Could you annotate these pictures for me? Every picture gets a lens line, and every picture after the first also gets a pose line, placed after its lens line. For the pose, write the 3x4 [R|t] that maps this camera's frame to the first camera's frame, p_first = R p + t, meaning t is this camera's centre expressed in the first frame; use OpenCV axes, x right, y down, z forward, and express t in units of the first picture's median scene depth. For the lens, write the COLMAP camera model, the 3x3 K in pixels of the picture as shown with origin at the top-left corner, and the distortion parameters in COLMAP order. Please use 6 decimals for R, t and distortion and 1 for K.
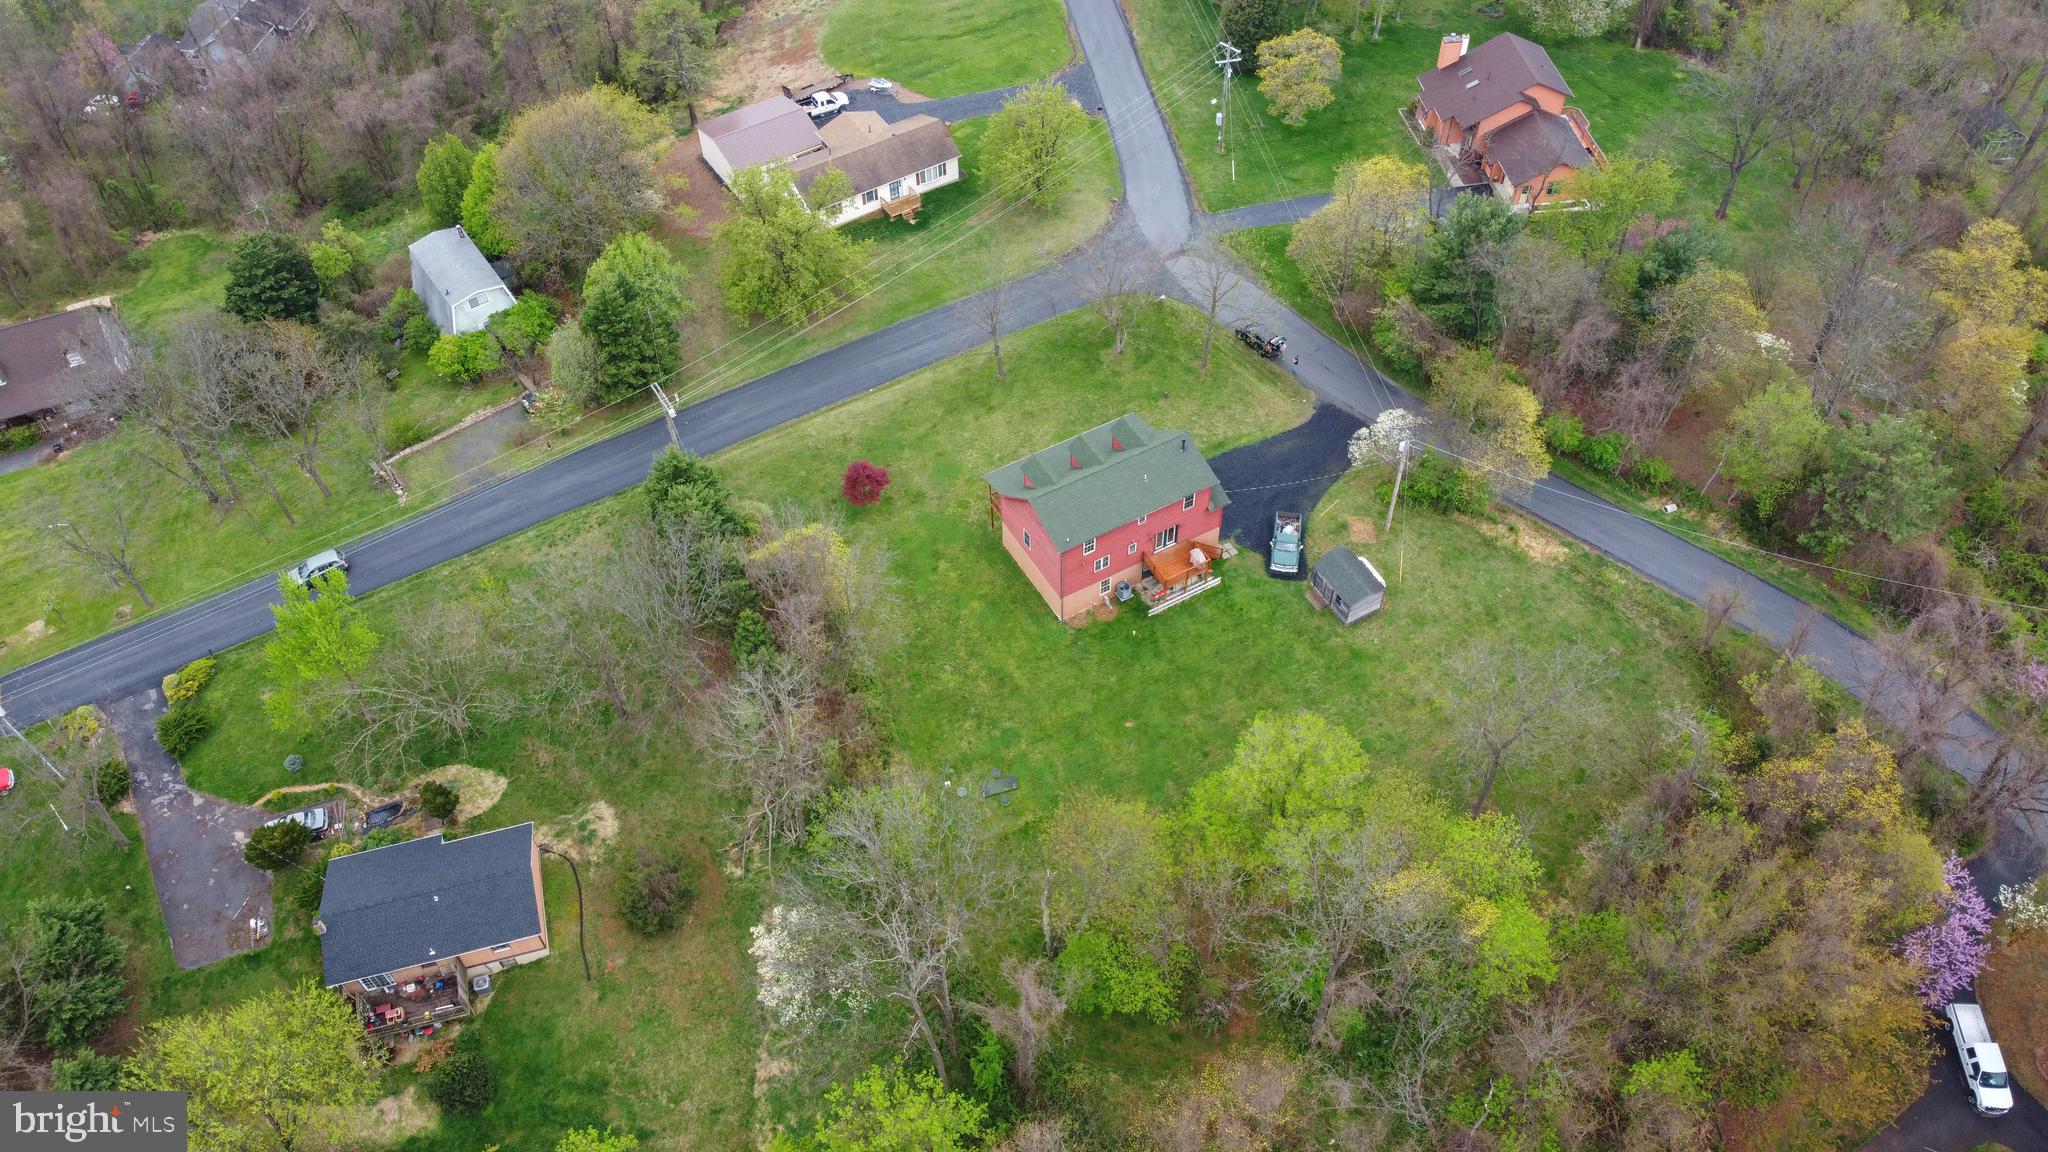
lens RADIAL K [[1516.7, 0, 1024.0], [0, 1516.7, 576.0], [0, 0, 1]] dist [0.000390, -0.001529]
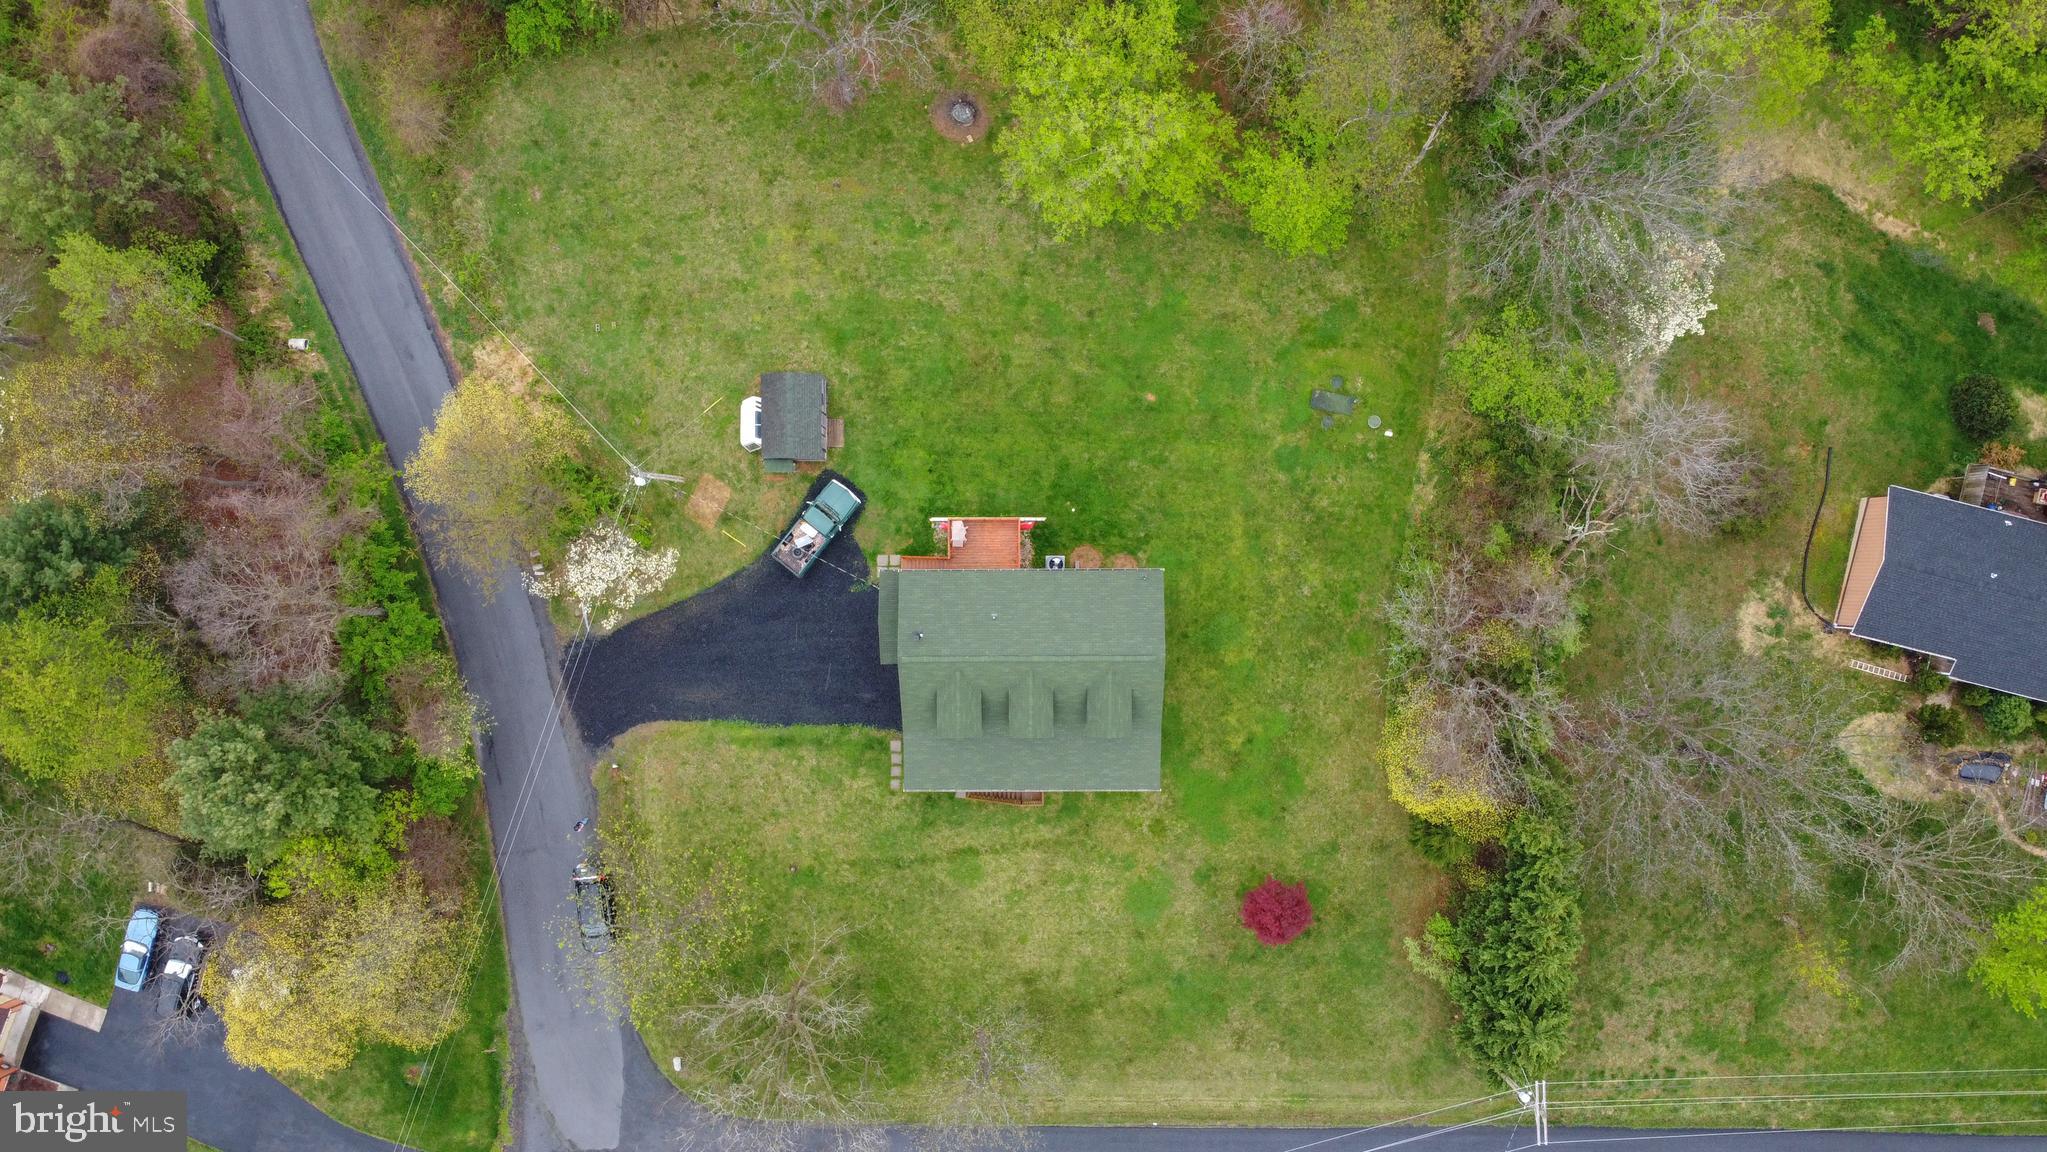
lens RADIAL K [[1551.8, 0, 1023.5], [0, 1551.8, 576.0], [0, 0, 1]] dist [-0.000993, 0.001313]
pose [[-0.870868, -0.491106, 0.020083, 0.060803], [0.394951, -0.674867, 0.623353, -0.467576], [-0.292579, 0.550790, 0.781683, 0.407513]]
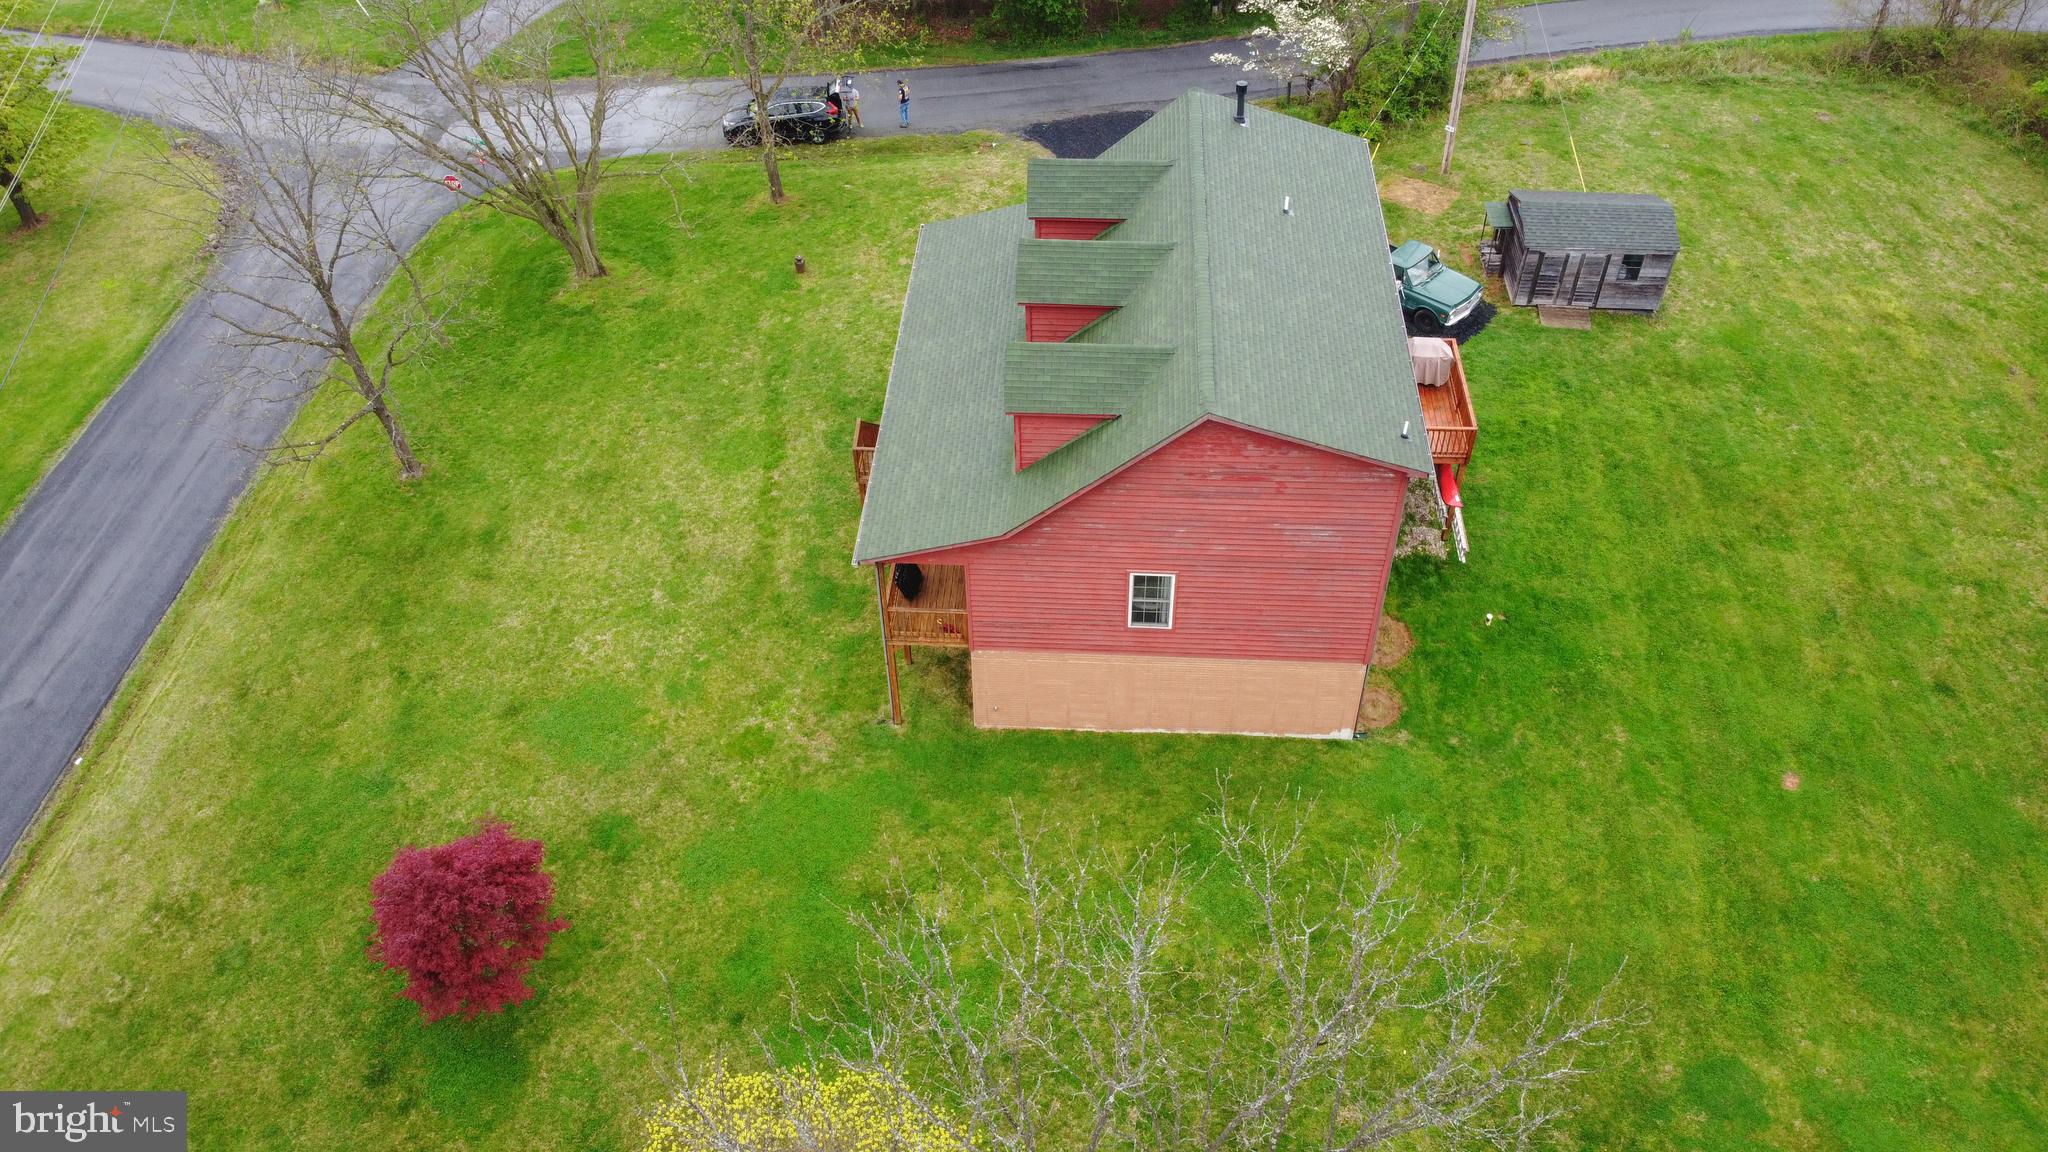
lens RADIAL K [[1552.6, 0, 1024.0], [0, 1552.6, 576.0], [0, 0, 1]] dist [-0.000993, 0.001313]
pose [[0.544435, -0.571943, 0.613573, -0.188401], [0.649359, 0.750417, 0.123313, -0.079003], [-0.530964, 0.331293, 0.779950, 0.760625]]
